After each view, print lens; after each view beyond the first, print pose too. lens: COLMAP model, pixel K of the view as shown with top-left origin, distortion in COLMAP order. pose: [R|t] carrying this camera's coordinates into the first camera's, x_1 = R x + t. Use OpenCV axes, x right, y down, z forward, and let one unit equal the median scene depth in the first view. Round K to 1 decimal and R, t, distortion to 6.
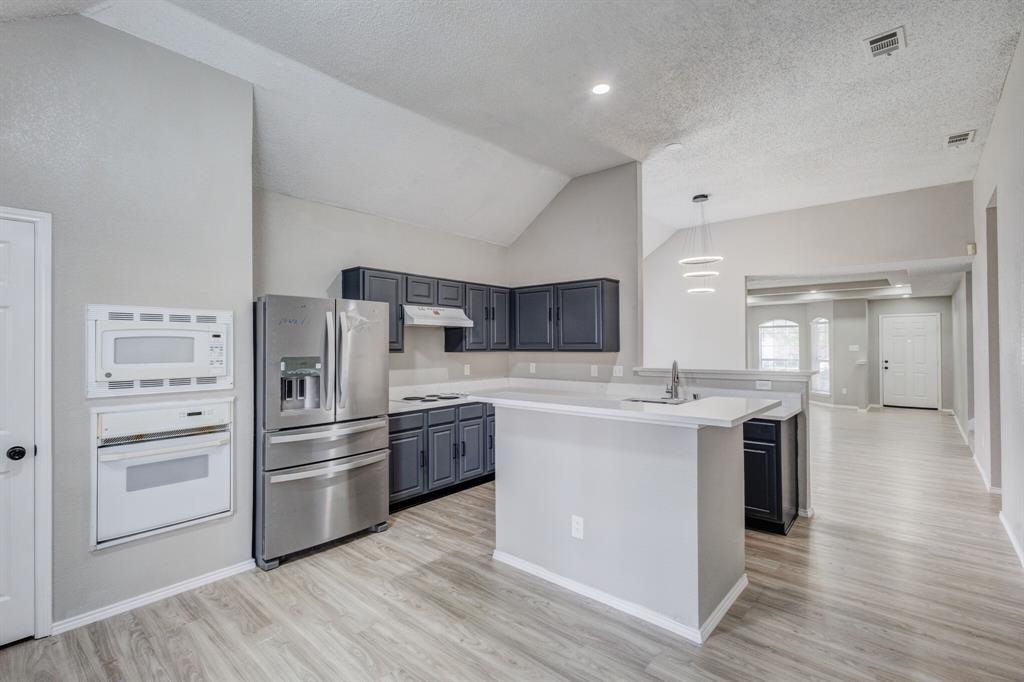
lens RADIAL K [[473.3, 0, 502.1], [0, 473.3, 342.4], [0, 0, 1]] dist [0.008364, -0.001946]
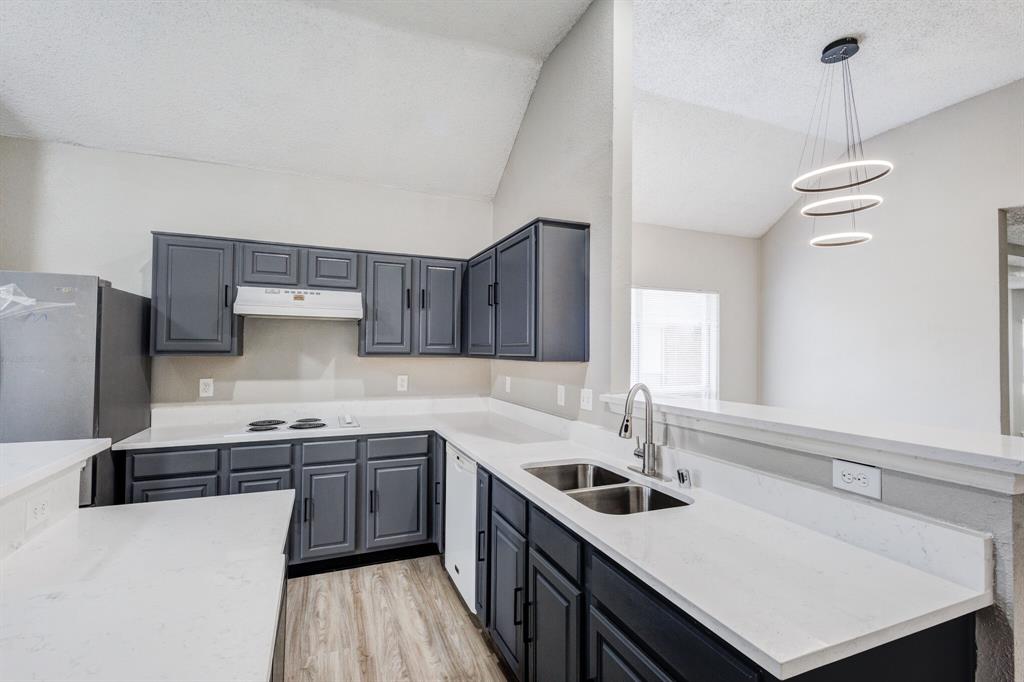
lens RADIAL K [[473.3, 0, 512.1], [0, 473.3, 342.2], [0, 0, 1]] dist [0.008364, -0.001946]
pose [[0.894892, 0.005130, -0.446254, 0.393850], [-0.010266, 0.999906, -0.009091, 0.003647], [0.446165, 0.012717, 0.894860, 0.490223]]
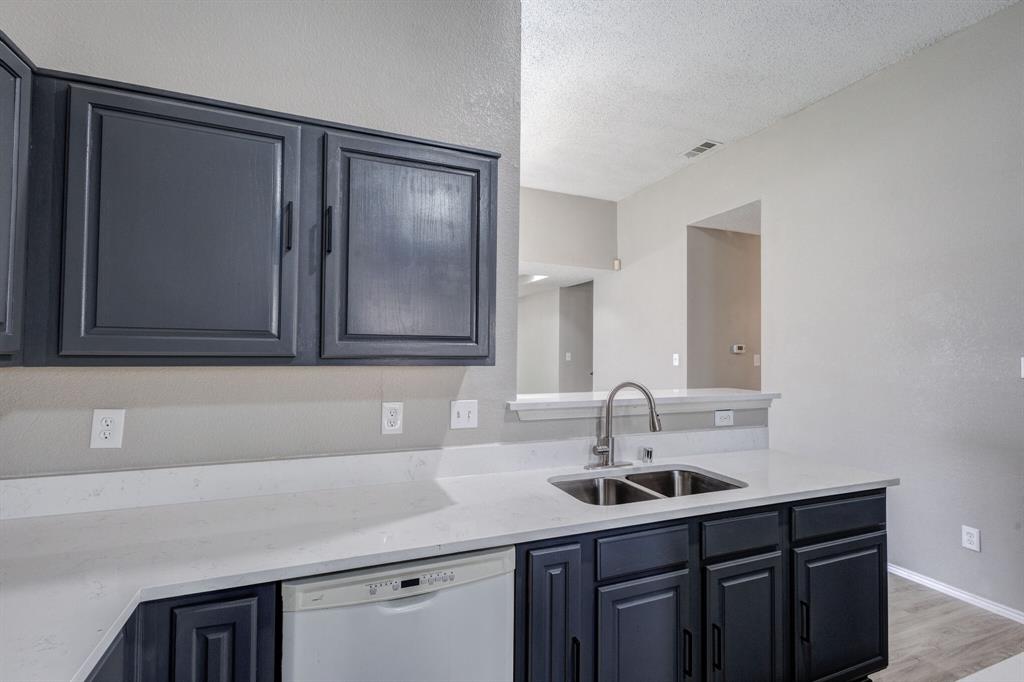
lens RADIAL K [[473.3, 0, 519.1], [0, 473.3, 341.2], [0, 0, 1]] dist [0.008364, -0.001946]
pose [[0.433763, 0.030668, 0.900505, -0.083264], [-0.022252, 0.999480, -0.023320, 0.008898], [-0.900752, -0.009923, 0.434220, 0.775804]]
